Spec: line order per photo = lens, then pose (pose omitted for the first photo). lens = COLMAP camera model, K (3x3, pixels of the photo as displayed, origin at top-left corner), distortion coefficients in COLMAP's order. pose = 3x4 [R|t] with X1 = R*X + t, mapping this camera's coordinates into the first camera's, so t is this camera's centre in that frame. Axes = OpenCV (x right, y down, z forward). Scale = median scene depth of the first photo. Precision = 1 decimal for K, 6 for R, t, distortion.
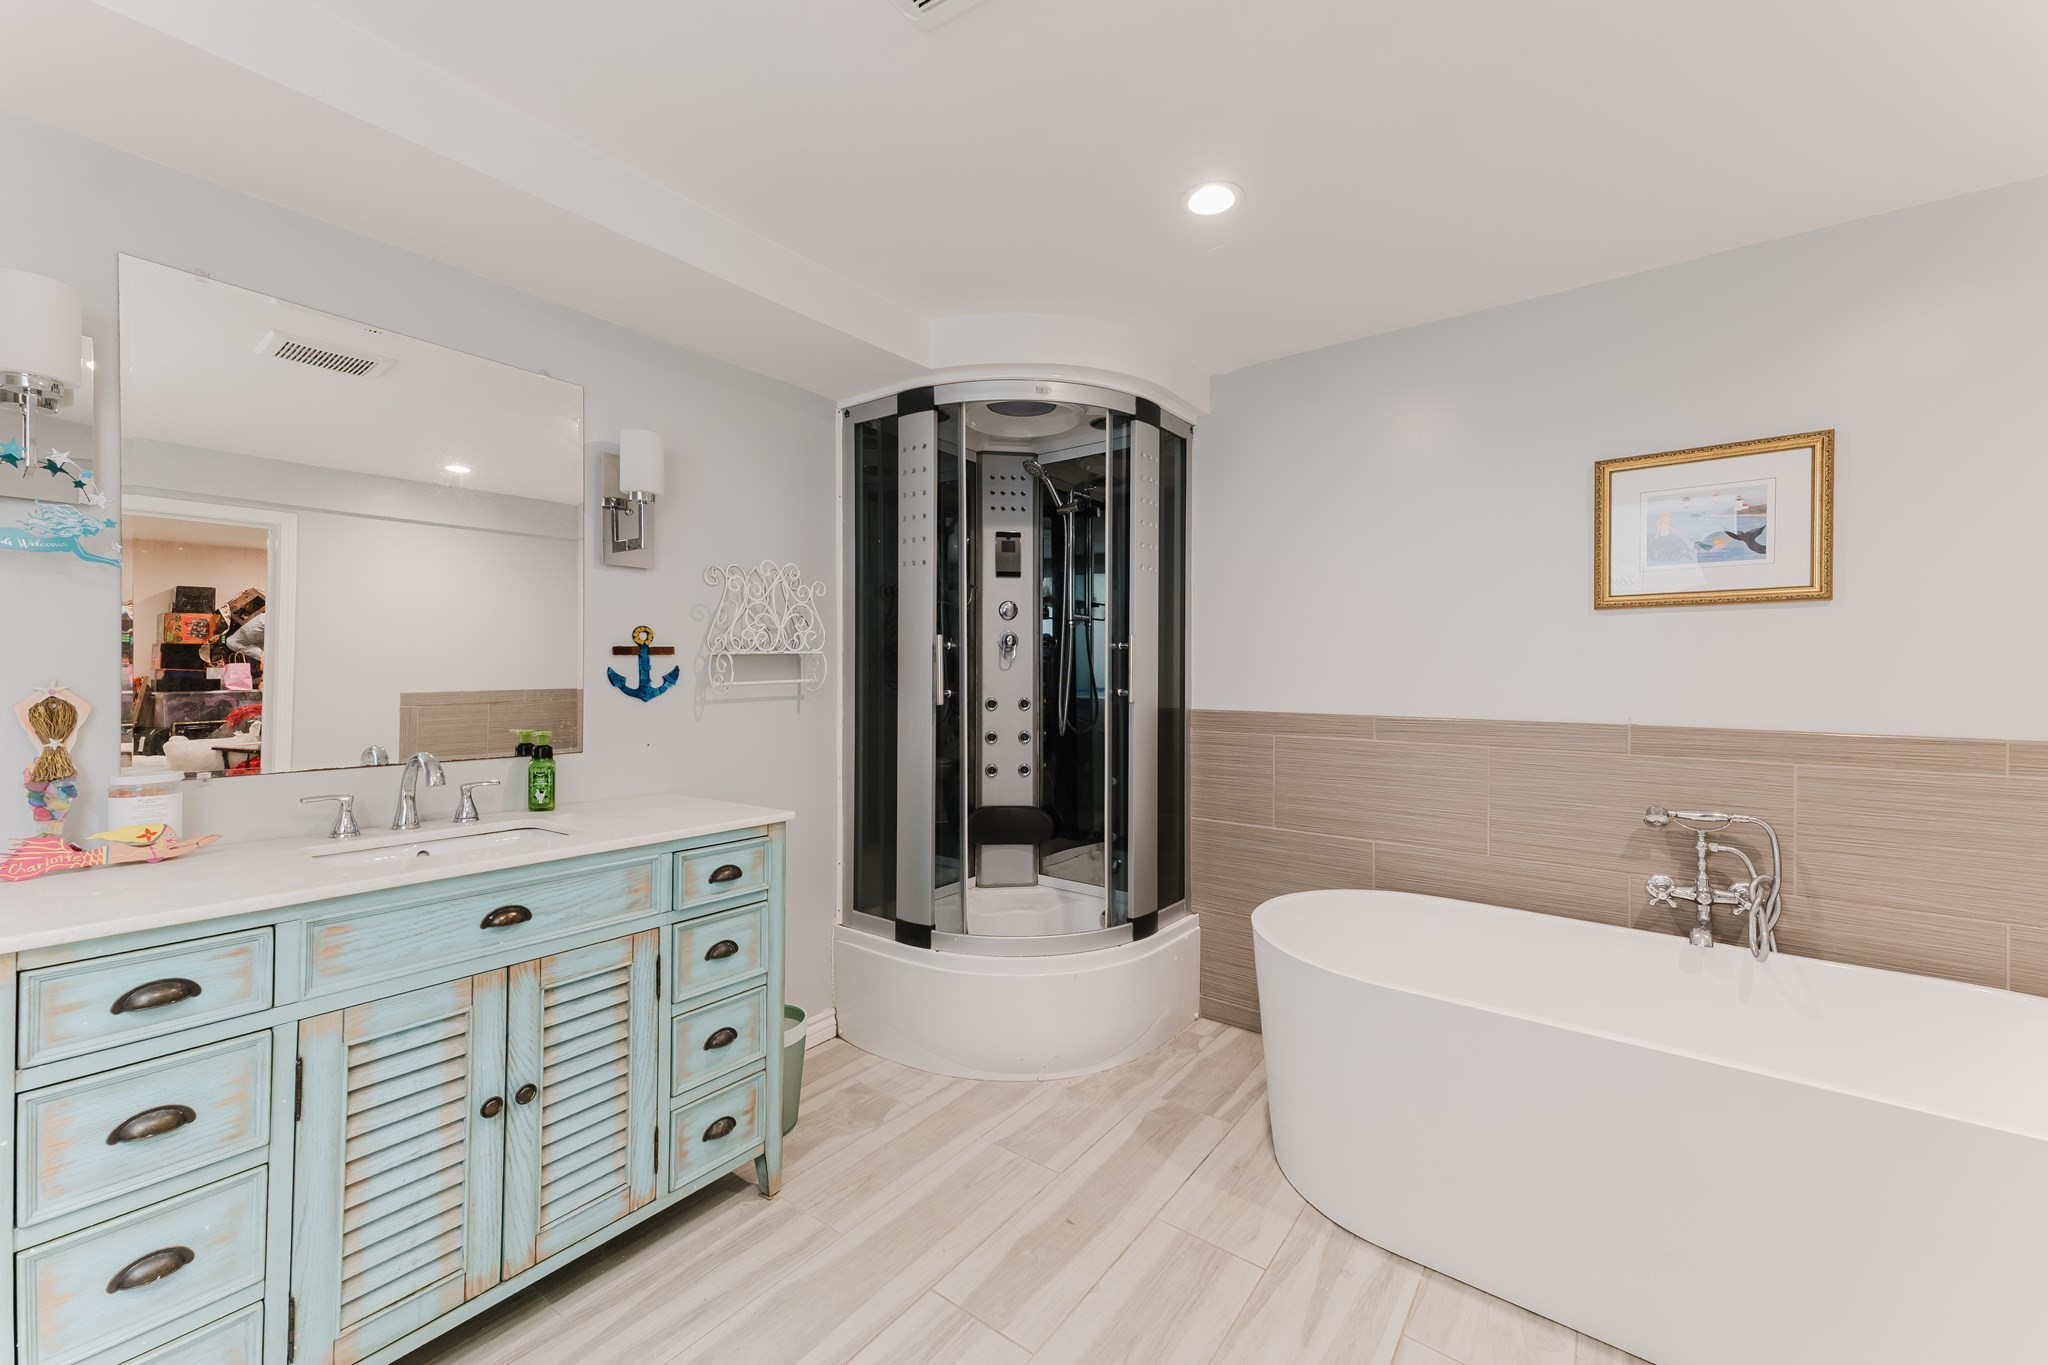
lens RADIAL K [[822.1, 0, 1019.1], [0, 822.1, 666.5], [0, 0, 1]] dist [0.032686, -0.000023]
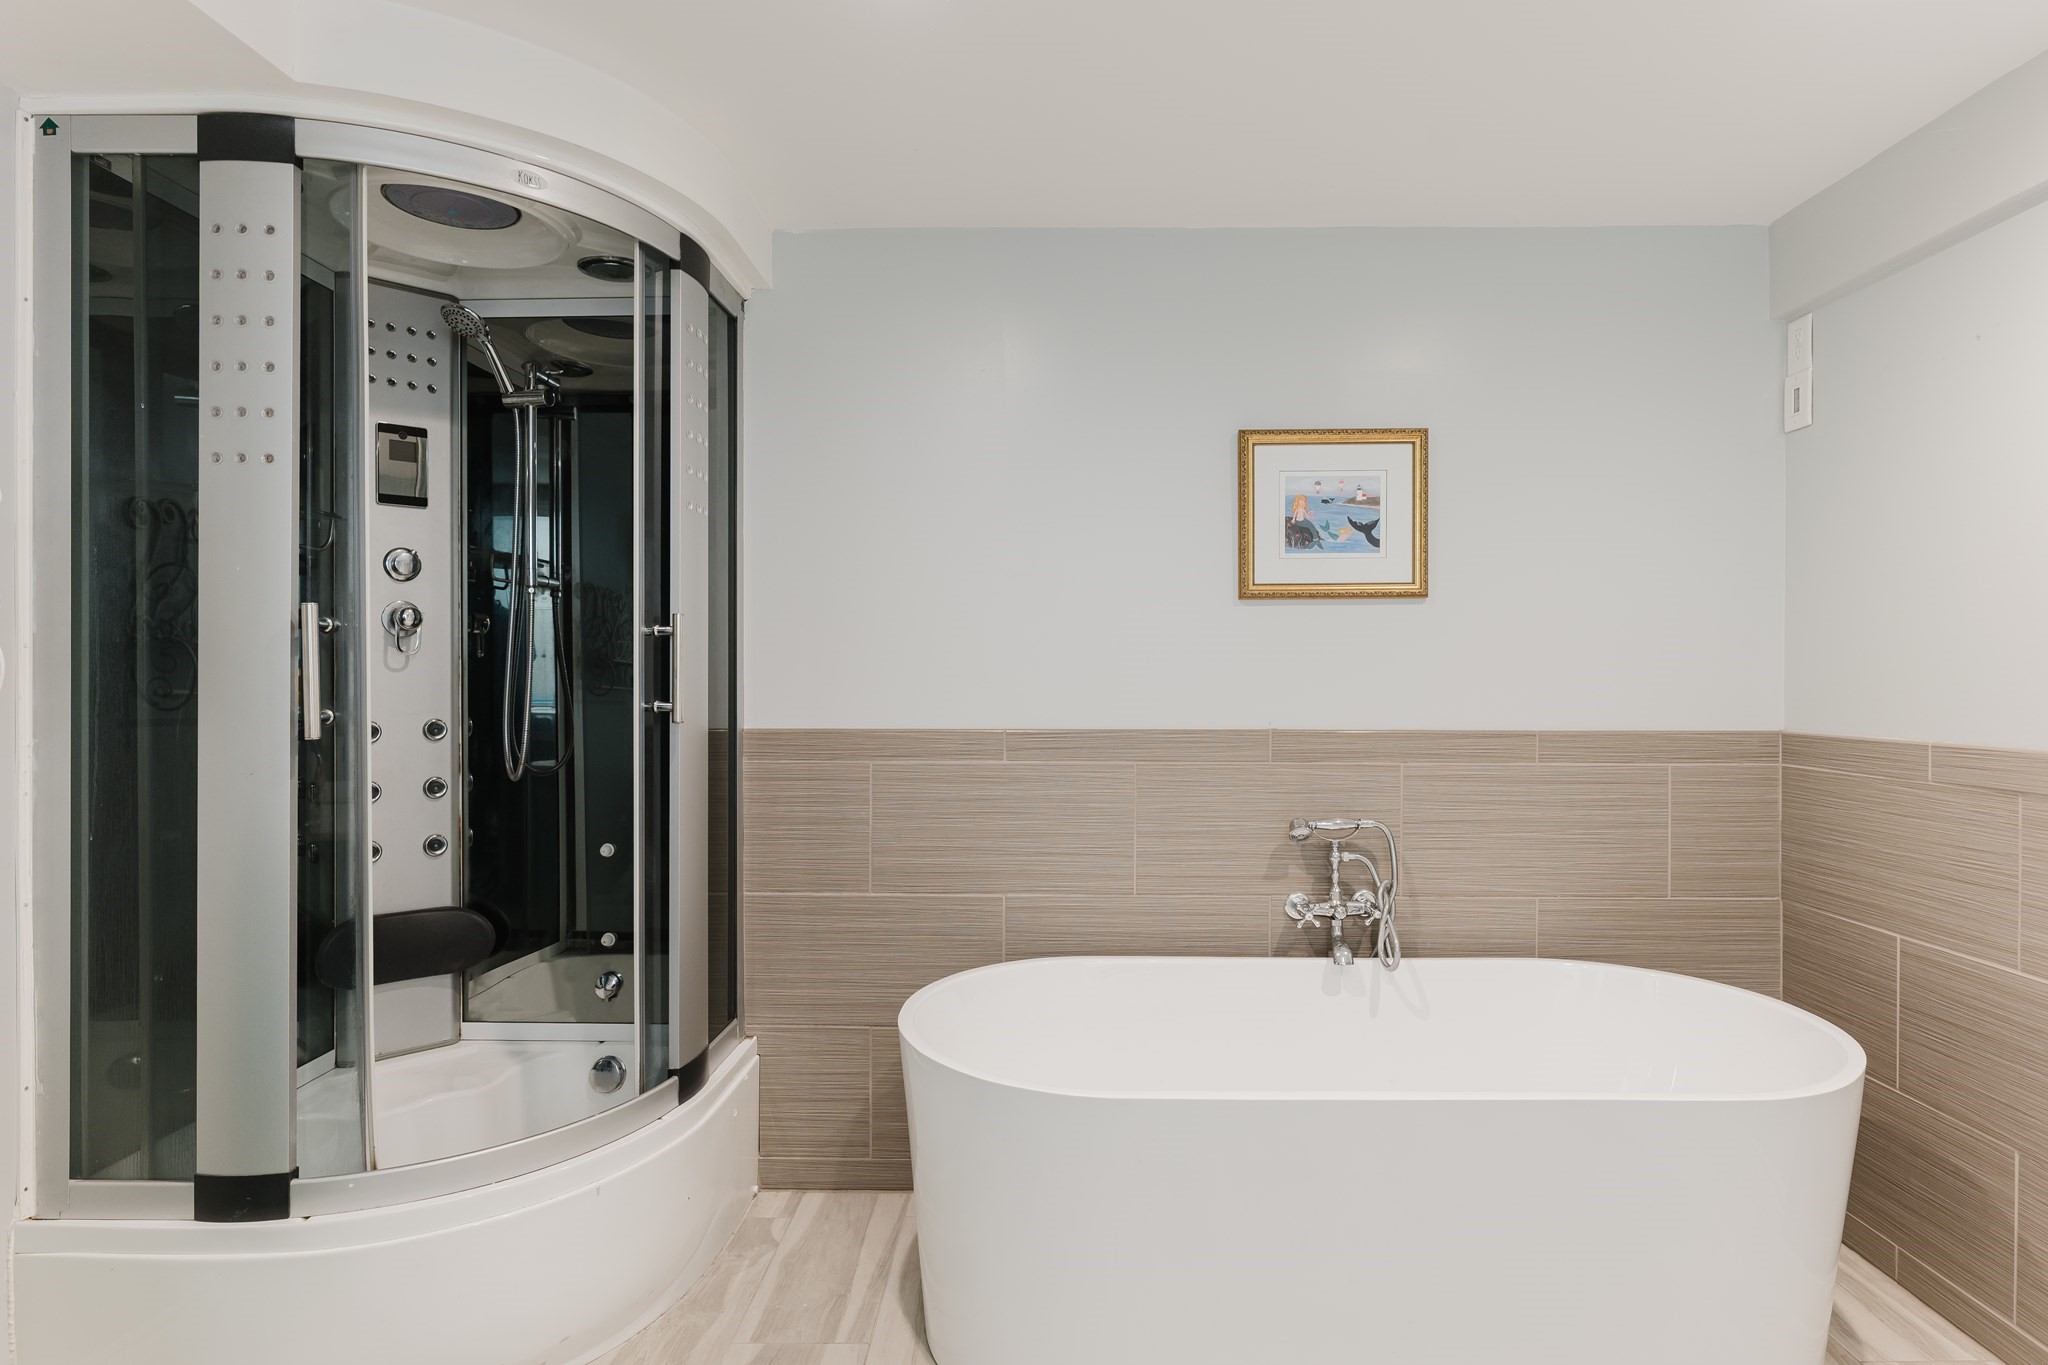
lens RADIAL K [[1078.6, 0, 1028.8], [0, 1078.6, 662.7], [0, 0, 1]] dist [-0.001880, -0.001265]
pose [[0.803063, -0.000134, 0.595895, -0.134556], [-0.000083, 1.000000, 0.000337, -0.001489], [-0.595895, -0.000320, 0.803063, 0.189076]]
